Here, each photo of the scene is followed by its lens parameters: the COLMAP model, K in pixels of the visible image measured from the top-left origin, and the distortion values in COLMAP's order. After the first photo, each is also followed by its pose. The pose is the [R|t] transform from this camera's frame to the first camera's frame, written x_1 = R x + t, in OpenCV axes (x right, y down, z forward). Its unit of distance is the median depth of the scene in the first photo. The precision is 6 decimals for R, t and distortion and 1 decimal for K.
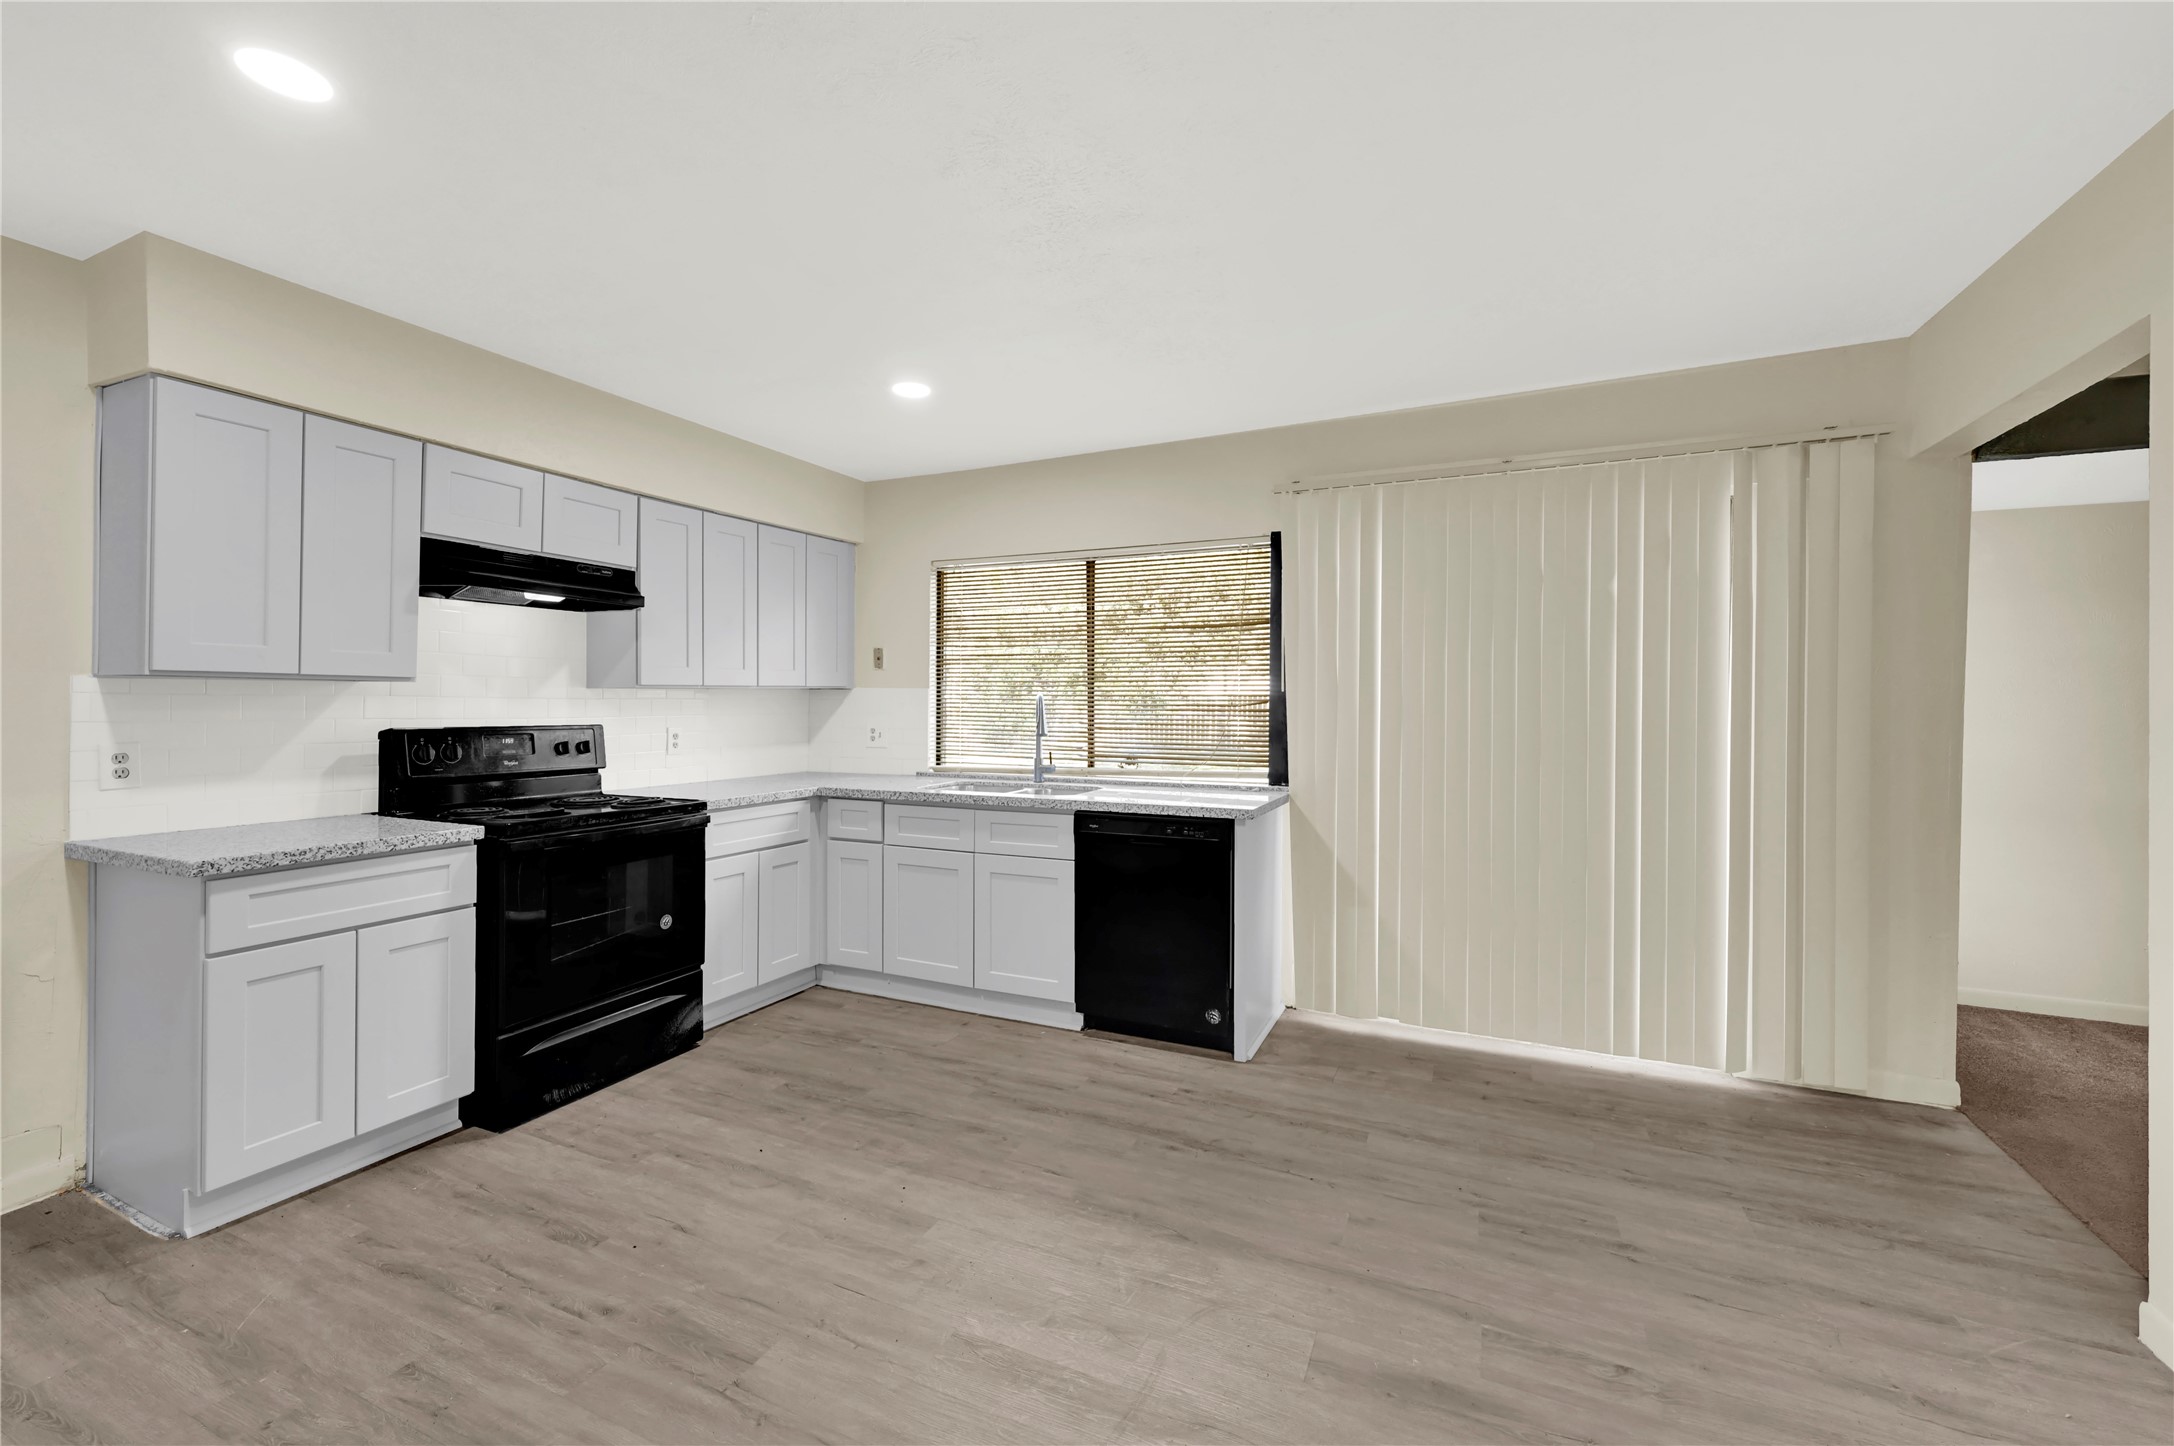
lens RADIAL K [[874.3, 0, 1092.6], [0, 874.3, 700.8], [0, 0, 1]] dist [-0.000745, 0.000684]
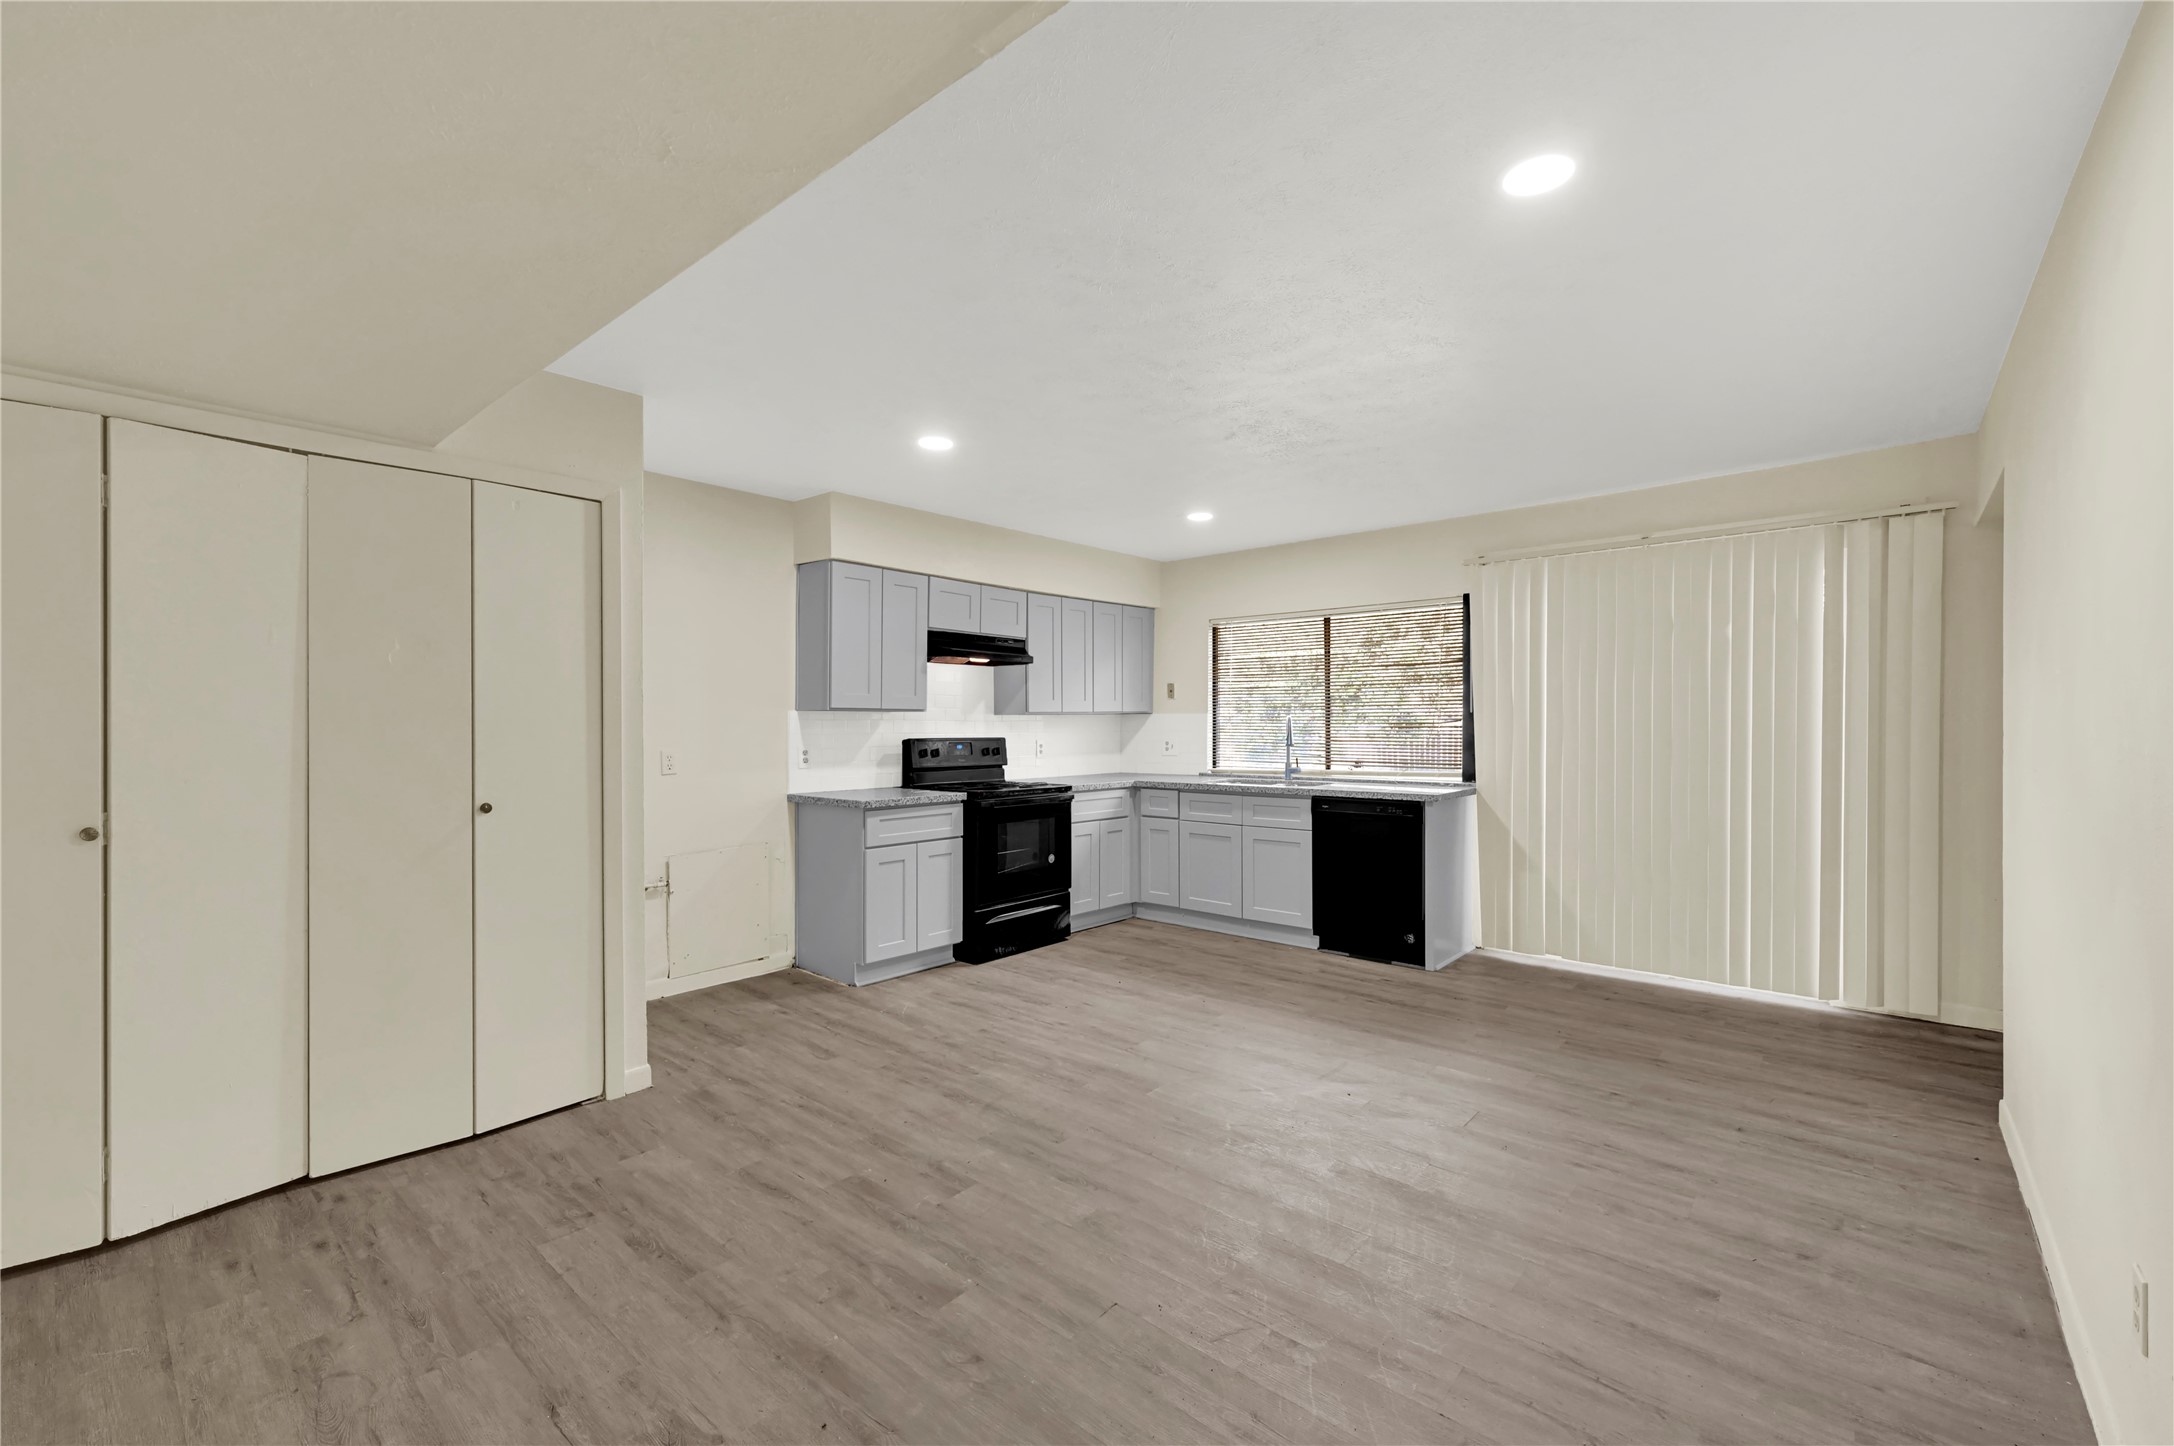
lens RADIAL K [[874.3, 0, 1095.6], [0, 874.3, 735.9], [0, 0, 1]] dist [-0.000745, 0.000684]
pose [[0.957320, -0.002276, -0.289022, 0.064520], [0.006451, 0.999888, 0.013492, 0.004636], [0.288959, -0.014781, 0.957227, -0.570720]]
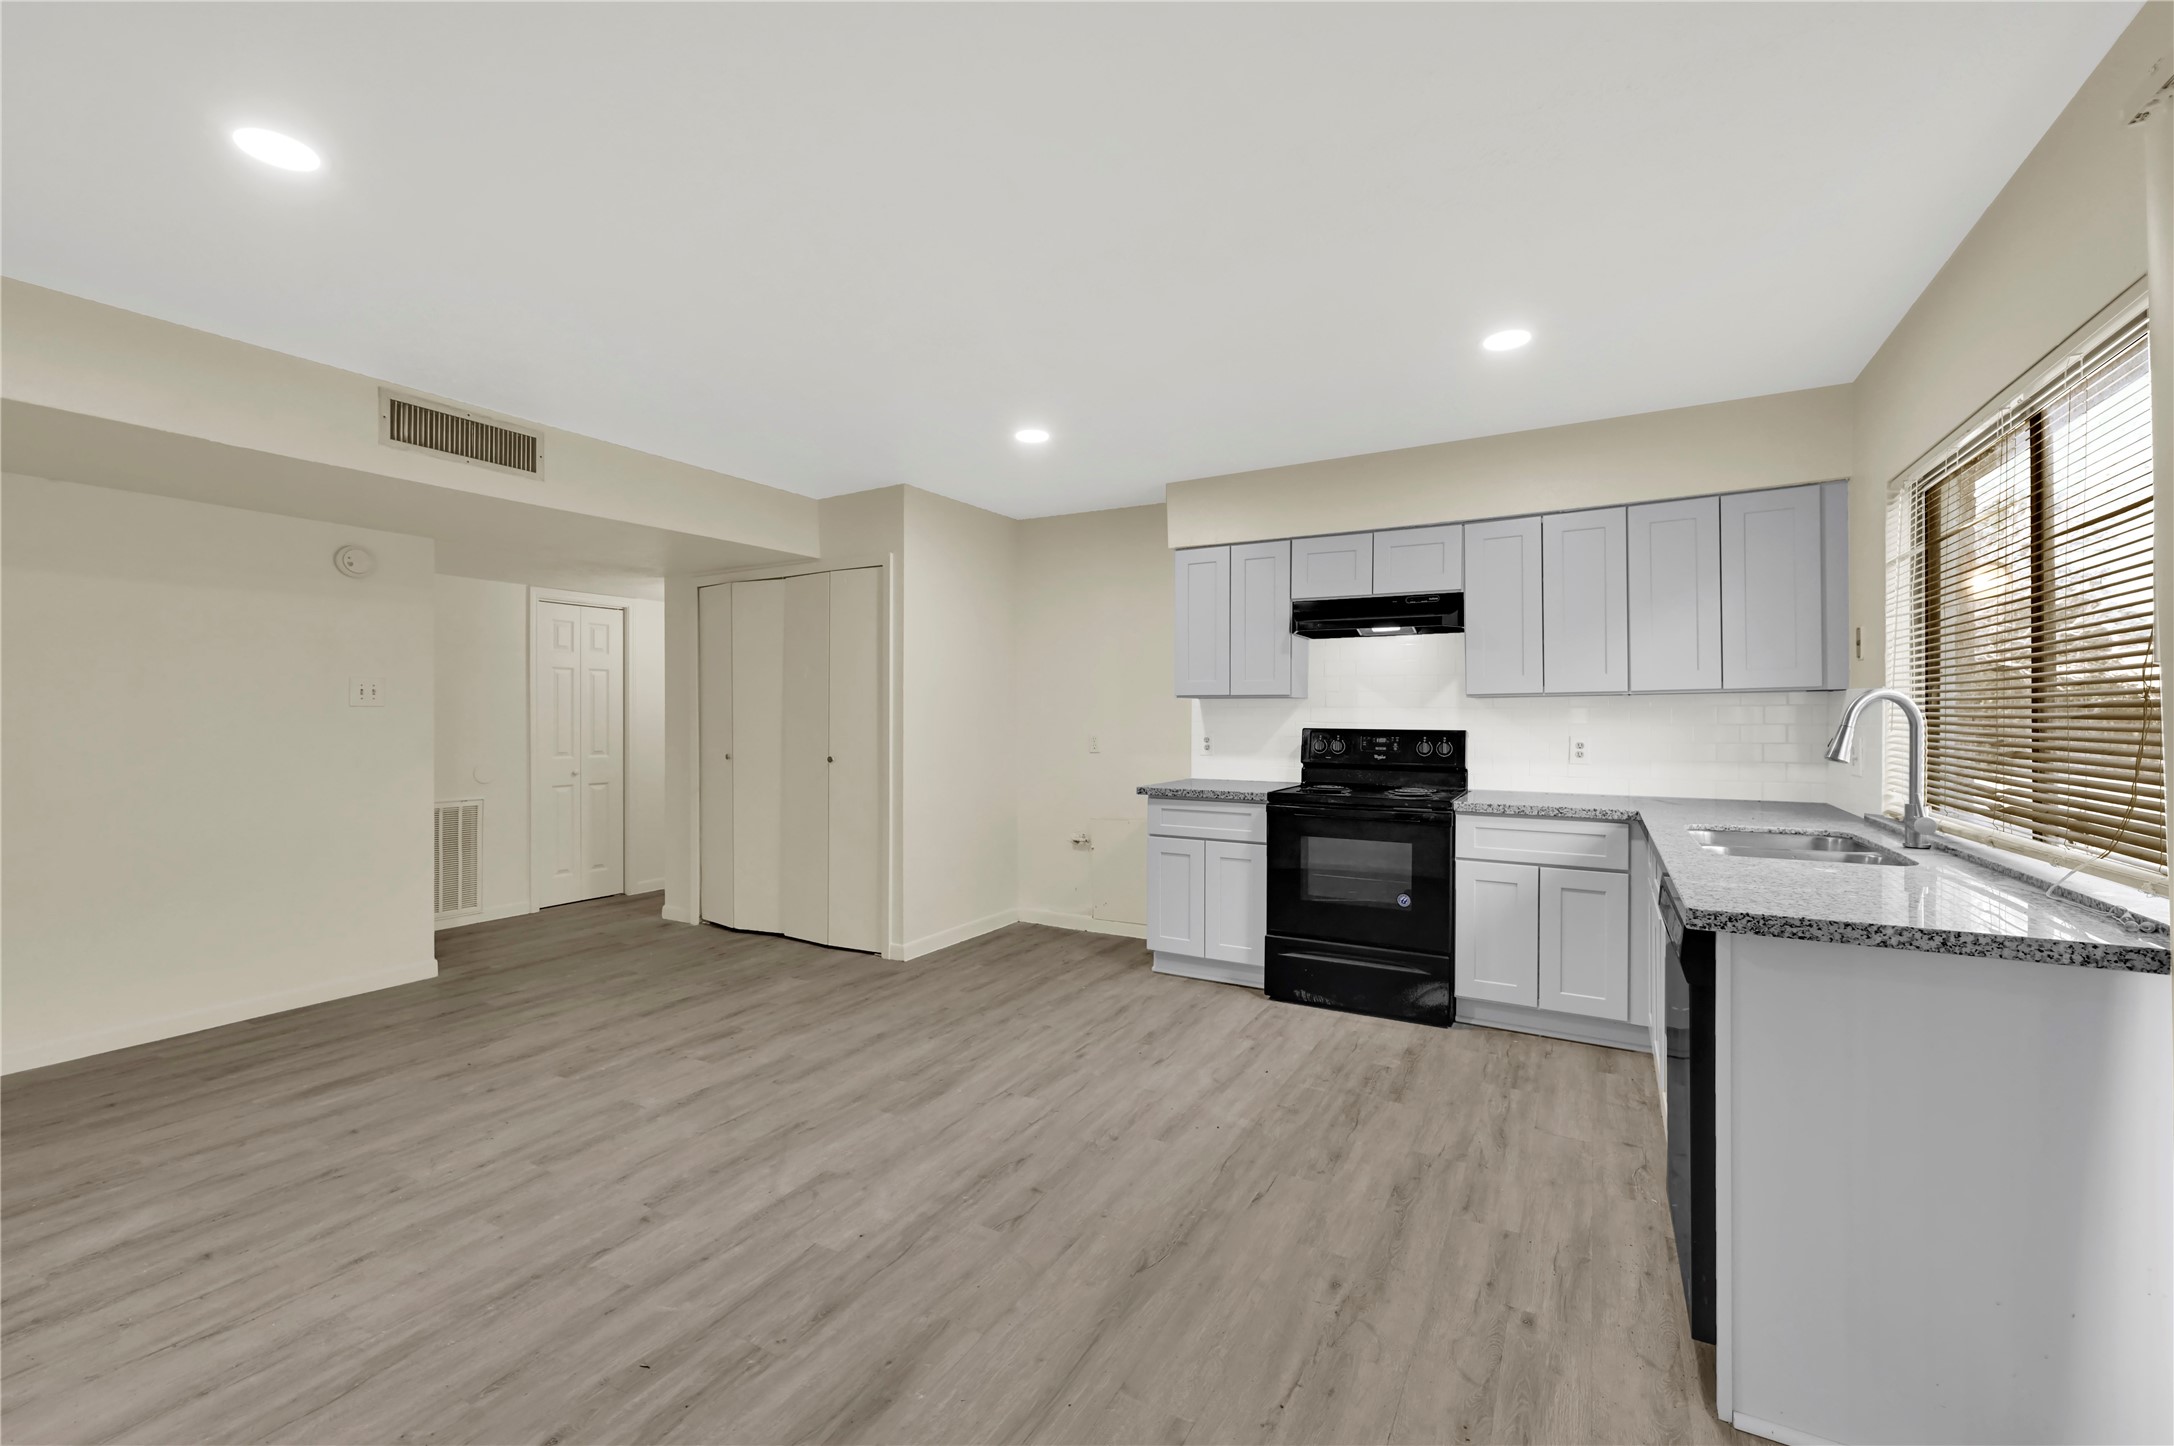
lens RADIAL K [[874.3, 0, 1085.5], [0, 874.3, 727.8], [0, 0, 1]] dist [-0.000745, 0.000684]
pose [[-0.078166, 0.009337, -0.996897, 0.751196], [-0.000473, 0.999956, 0.009403, 0.015964], [0.996940, 0.001206, -0.078158, 0.730314]]
